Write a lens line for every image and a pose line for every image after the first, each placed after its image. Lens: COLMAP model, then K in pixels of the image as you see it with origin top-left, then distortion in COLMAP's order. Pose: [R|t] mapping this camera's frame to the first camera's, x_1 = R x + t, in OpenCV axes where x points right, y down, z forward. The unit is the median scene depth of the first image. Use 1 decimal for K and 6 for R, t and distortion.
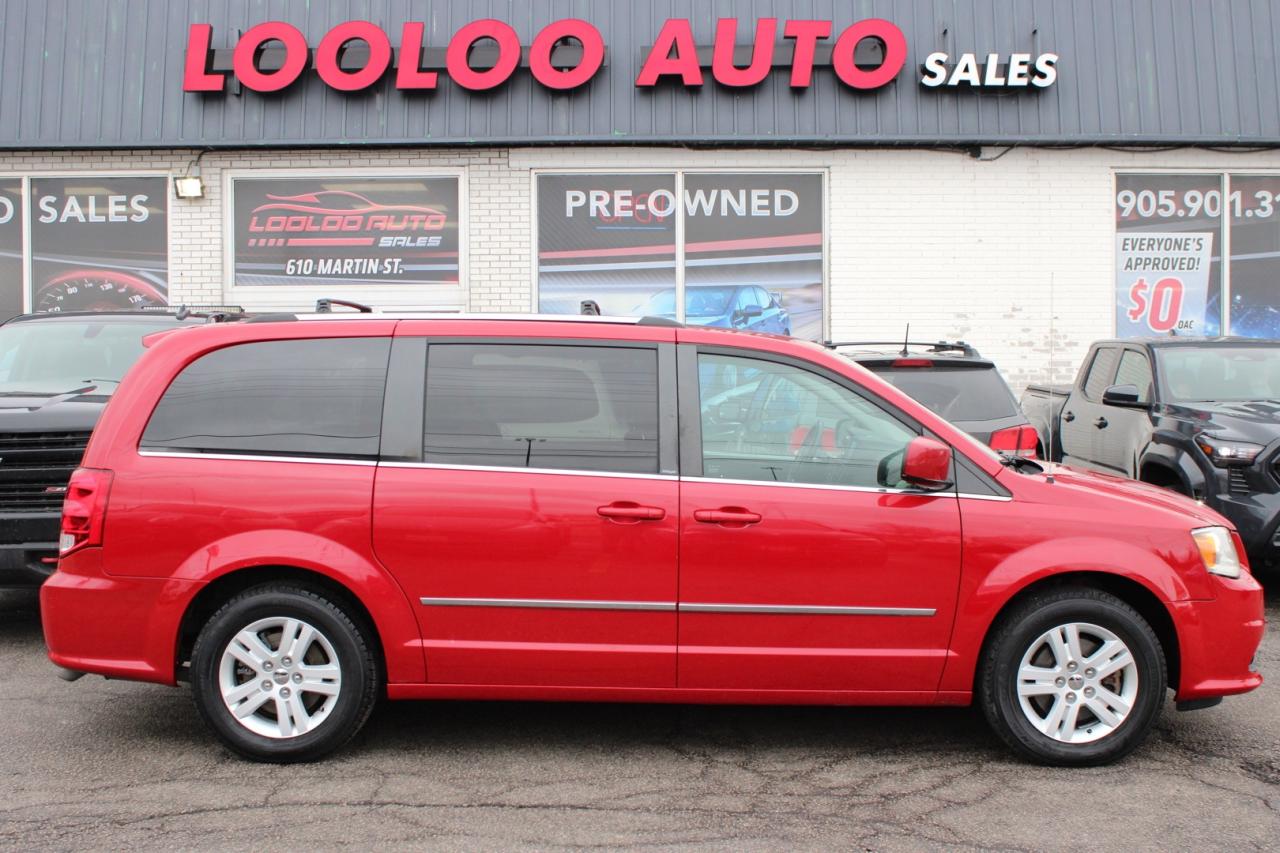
lens RADIAL K [[1378.6, 0, 640.0], [0, 1378.6, 426.5], [0, 0, 1]] dist [-0.094793, 0.142430]
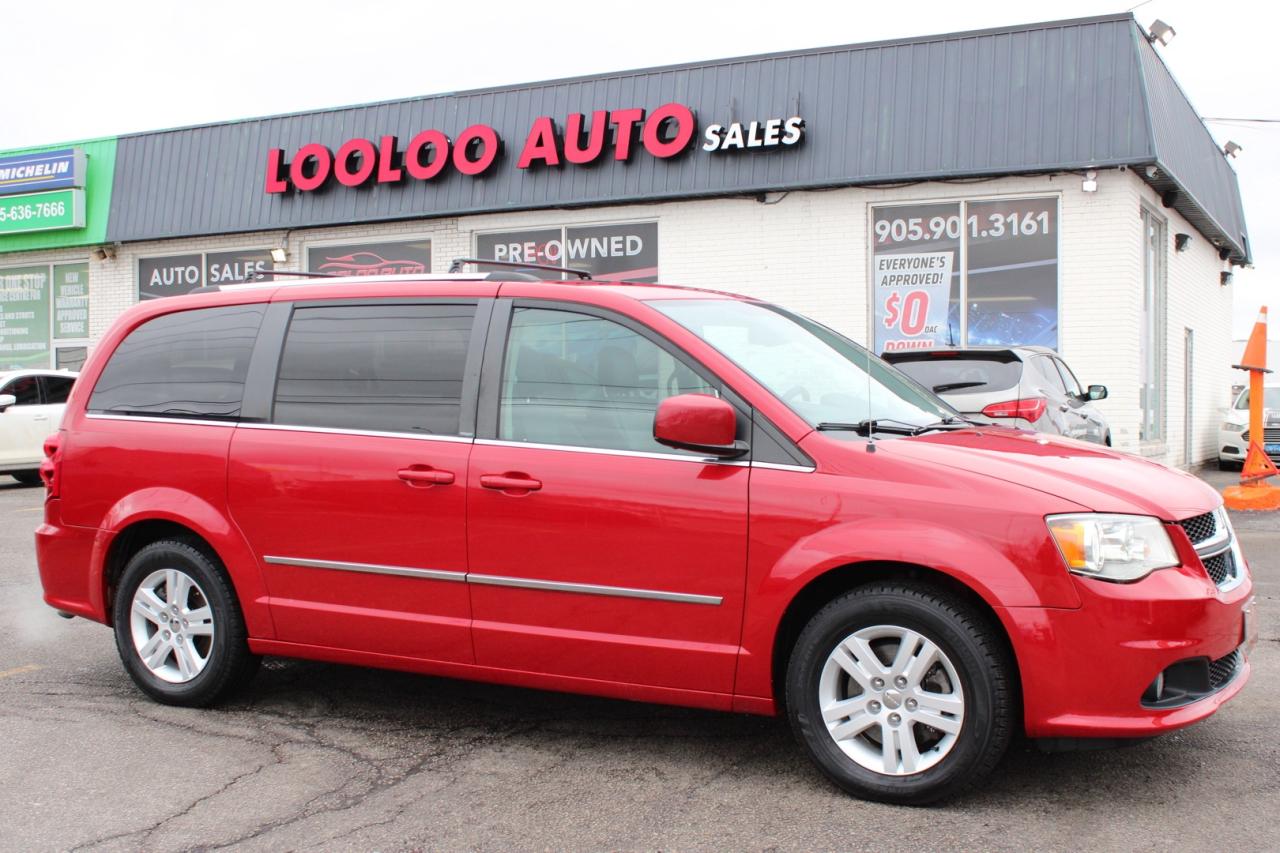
lens RADIAL K [[1378.6, 0, 640.0], [0, 1378.6, 426.5], [0, 0, 1]] dist [-0.094793, 0.142430]
pose [[0.895950, 0.008432, -0.444075, 0.707406], [-0.019101, 0.999626, -0.019558, 0.038165], [0.443744, 0.026005, 0.895776, -0.185140]]
